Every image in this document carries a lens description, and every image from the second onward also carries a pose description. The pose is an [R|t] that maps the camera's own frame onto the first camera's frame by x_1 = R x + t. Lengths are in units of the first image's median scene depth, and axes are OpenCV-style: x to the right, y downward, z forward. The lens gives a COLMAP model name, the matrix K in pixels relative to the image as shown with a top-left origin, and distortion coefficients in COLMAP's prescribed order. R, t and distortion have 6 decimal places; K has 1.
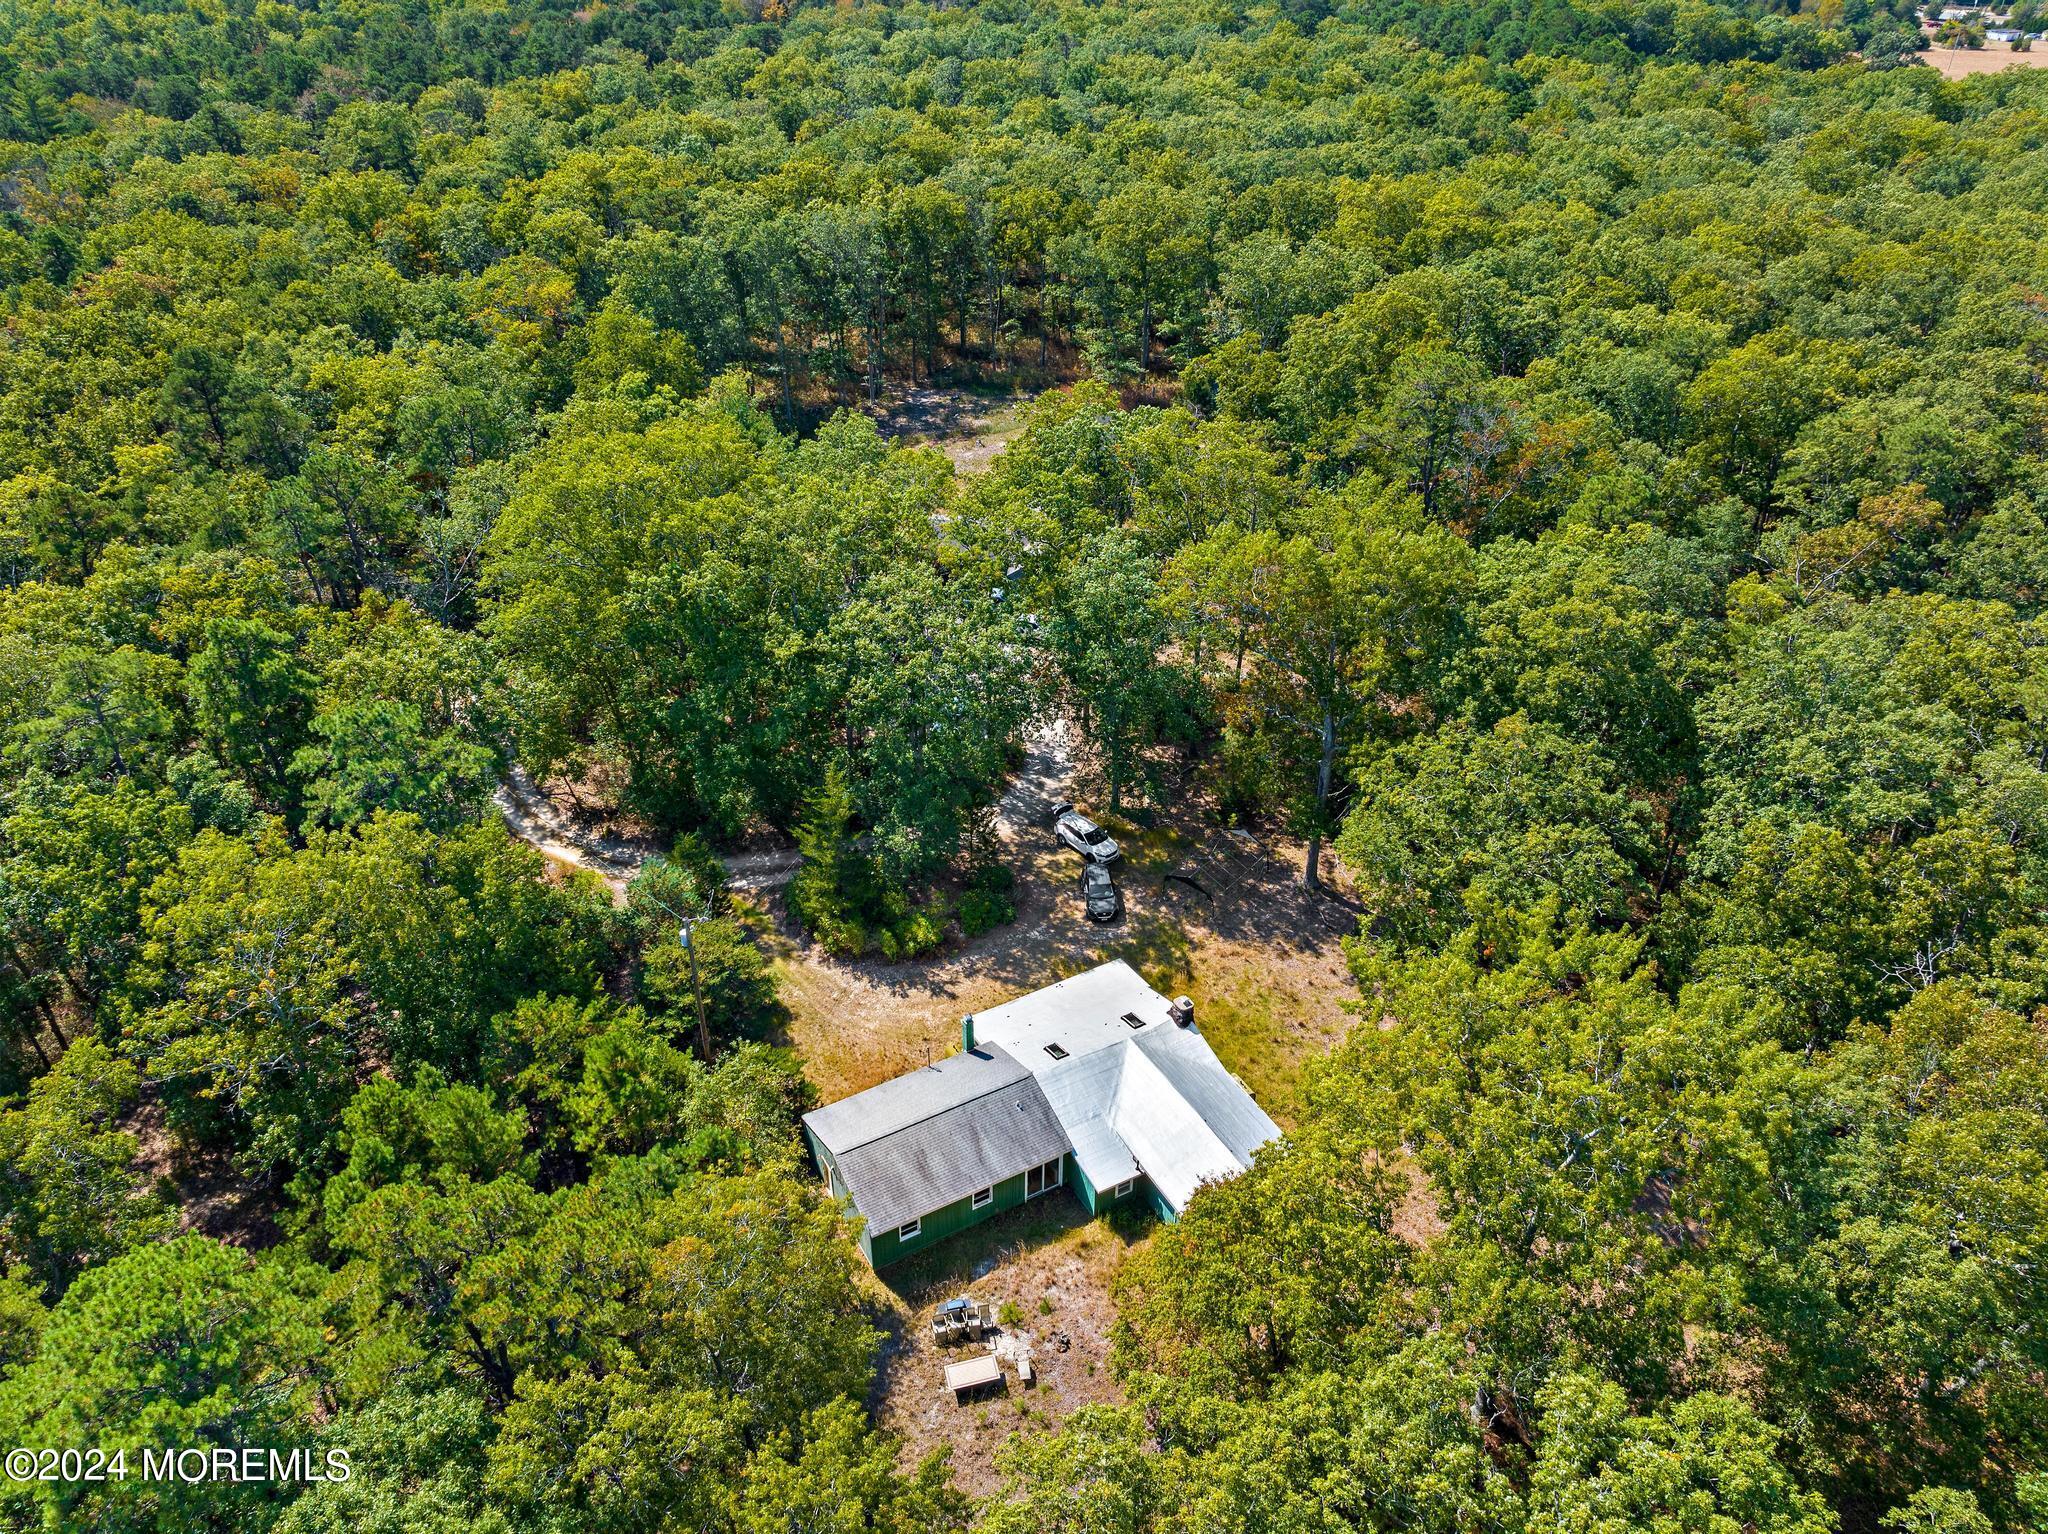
lens RADIAL K [[1418.7, 0, 1024.0], [0, 1418.7, 767.0], [0, 0, 1]] dist [-0.037049, 0.018905]
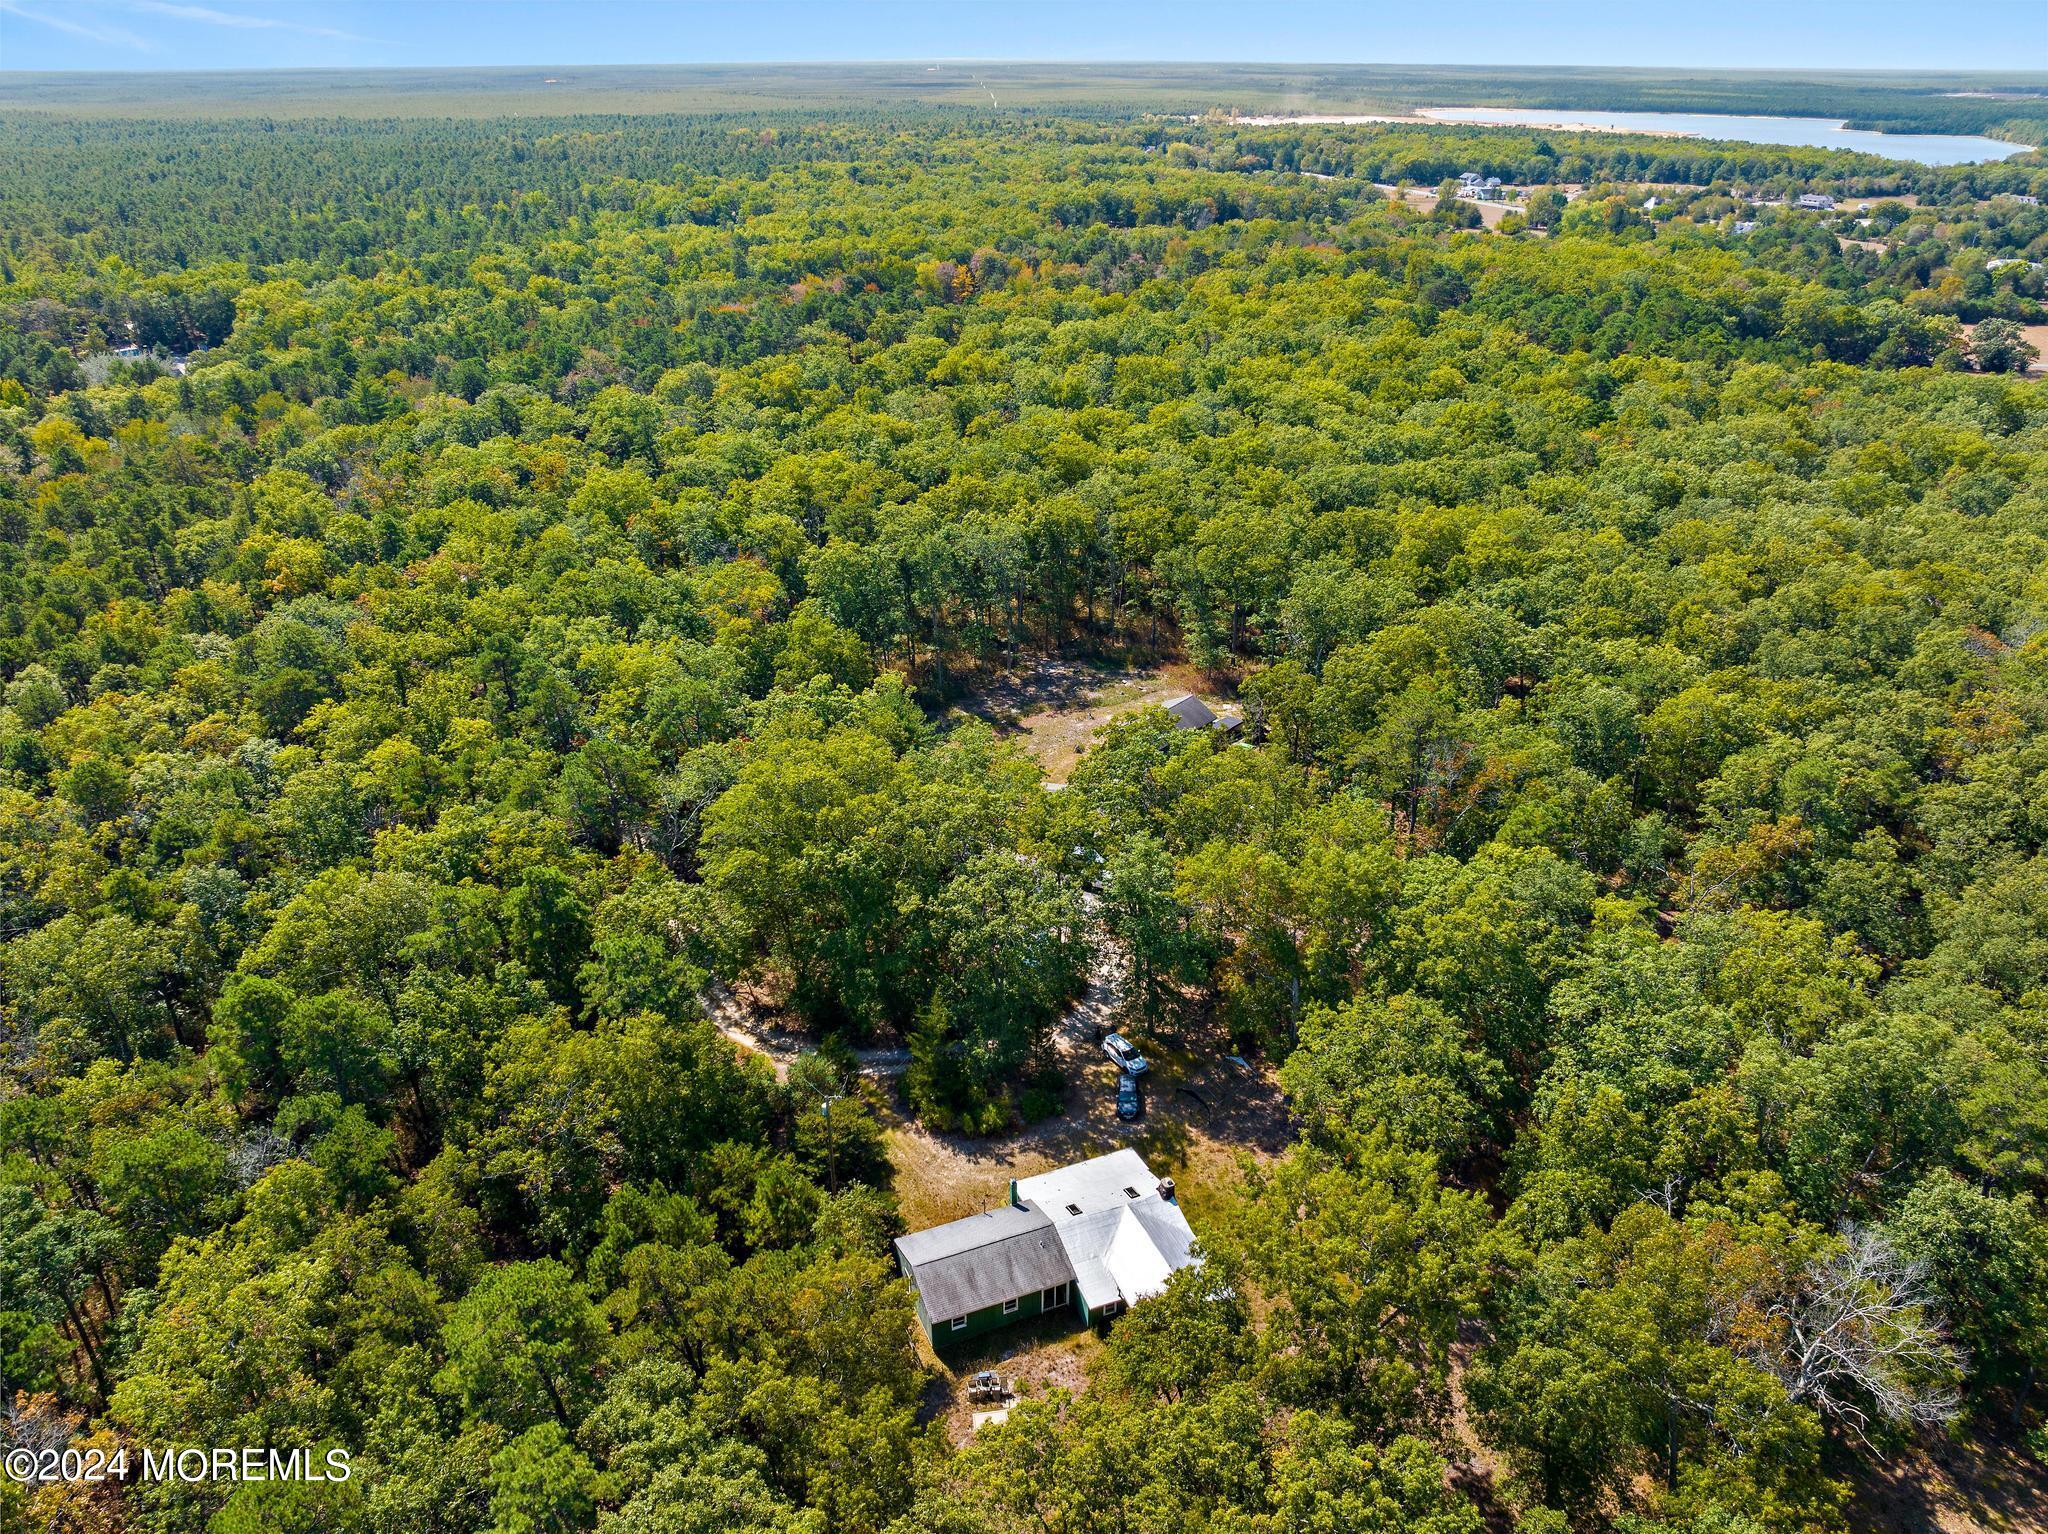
lens RADIAL K [[1437.8, 0, 1024.0], [0, 1437.8, 767.0], [0, 0, 1]] dist [0.004579, -0.082481]
pose [[0.992421, 0.046440, -0.113774, 0.095938], [-0.060248, 0.990810, -0.121100, -0.051198], [0.107105, 0.127036, 0.986099, -0.401649]]
